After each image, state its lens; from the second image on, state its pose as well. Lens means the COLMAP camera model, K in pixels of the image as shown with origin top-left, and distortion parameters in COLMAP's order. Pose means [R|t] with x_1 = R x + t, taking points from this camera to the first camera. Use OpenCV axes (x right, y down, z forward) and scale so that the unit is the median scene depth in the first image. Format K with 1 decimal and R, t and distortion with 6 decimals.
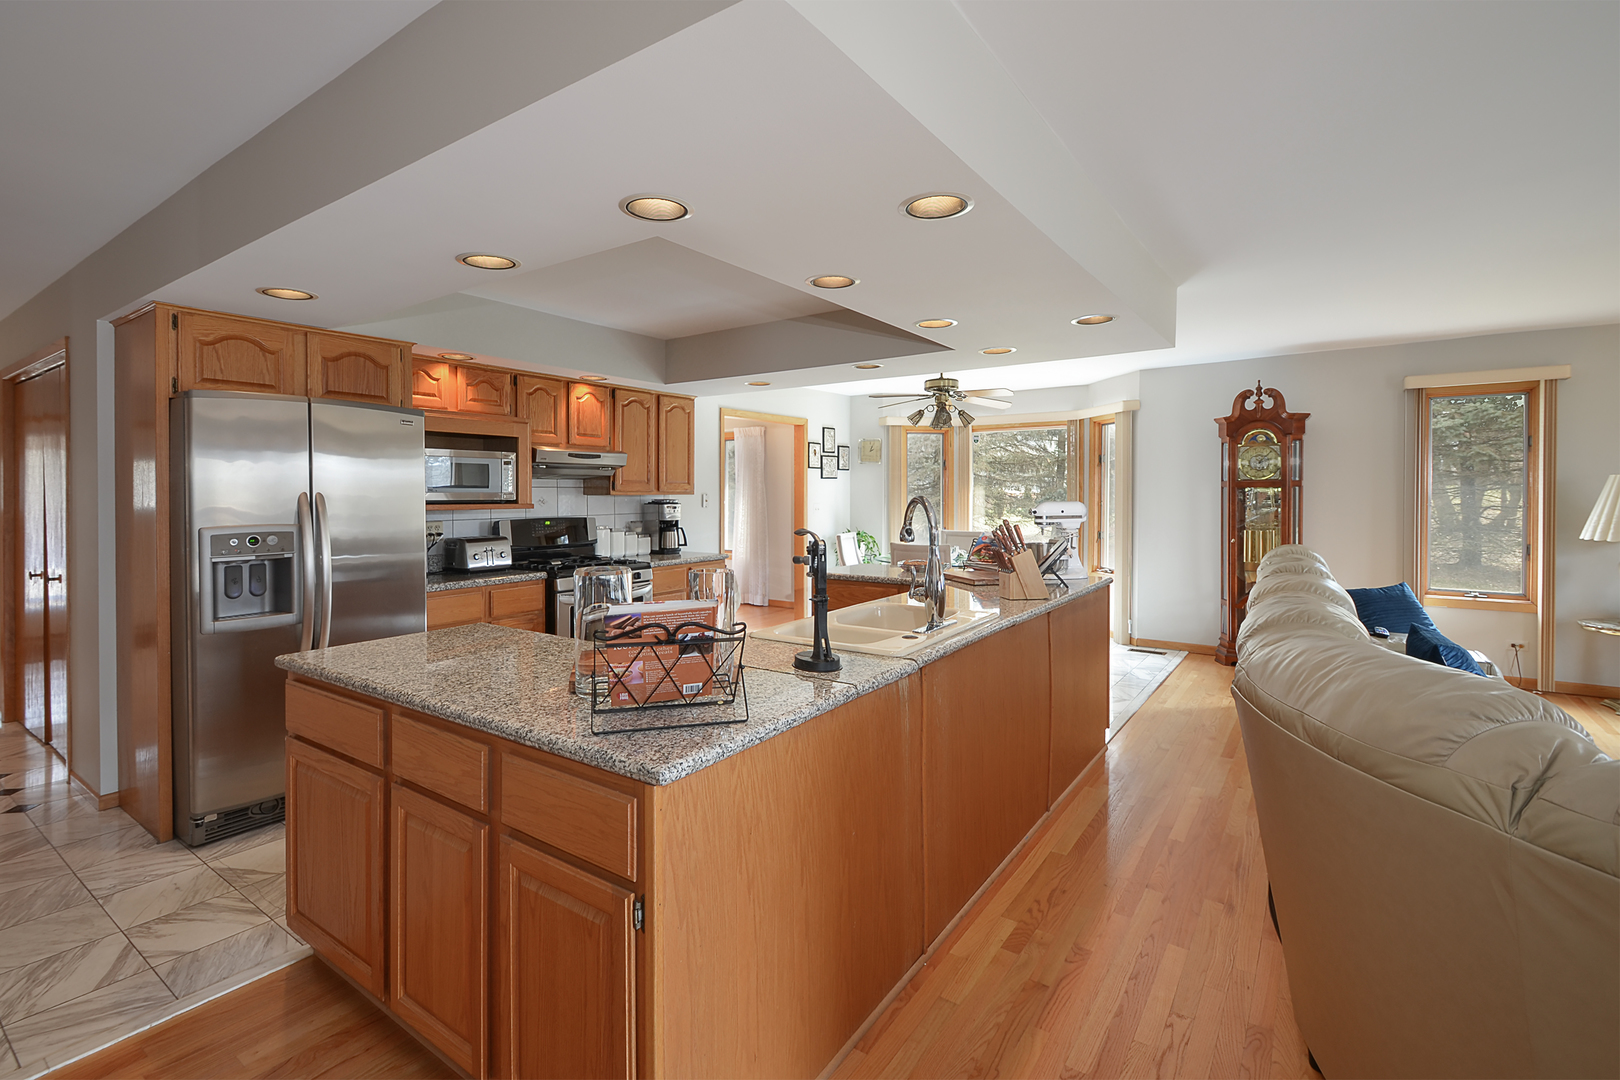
lens RADIAL K [[735.4, 0, 806.6], [0, 735.4, 499.5], [0, 0, 1]] dist [0.001574, 0.000177]
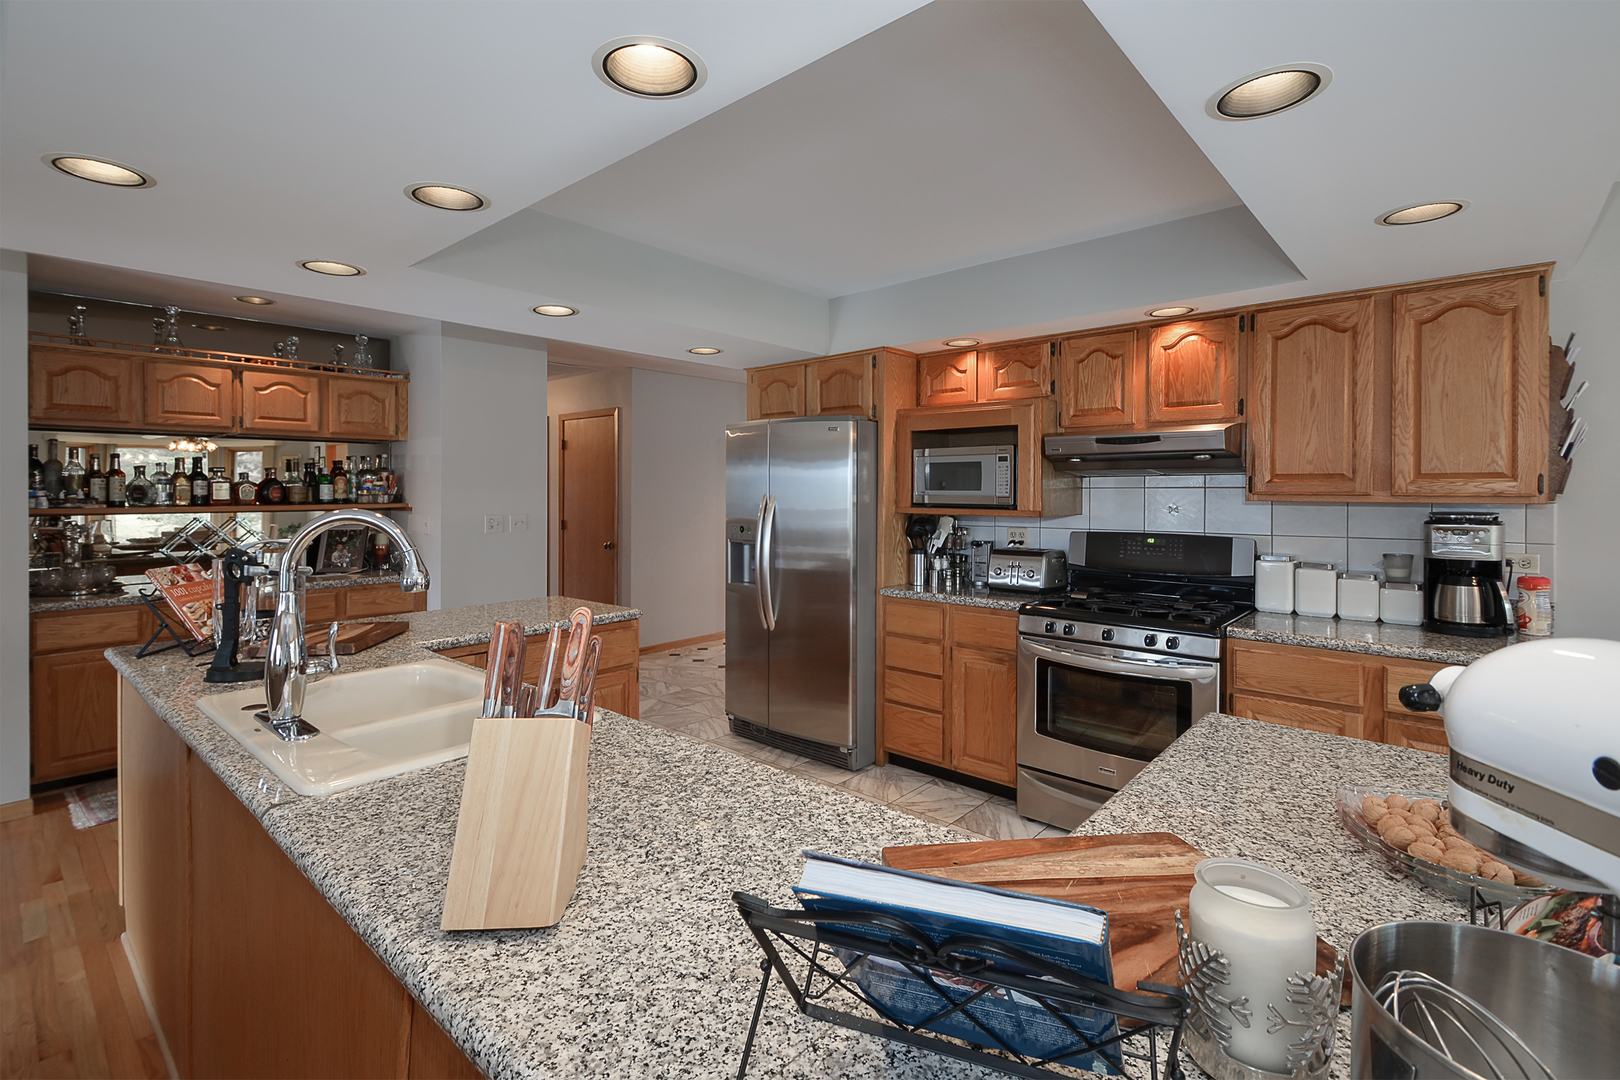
lens RADIAL K [[735.4, 0, 806.6], [0, 735.4, 499.5], [0, 0, 1]] dist [0.001574, 0.000177]
pose [[-0.121690, 0.012758, -0.992486, 0.403930], [-0.010269, 0.999848, 0.014111, -0.013899], [0.992515, 0.011909, -0.121541, 0.864088]]
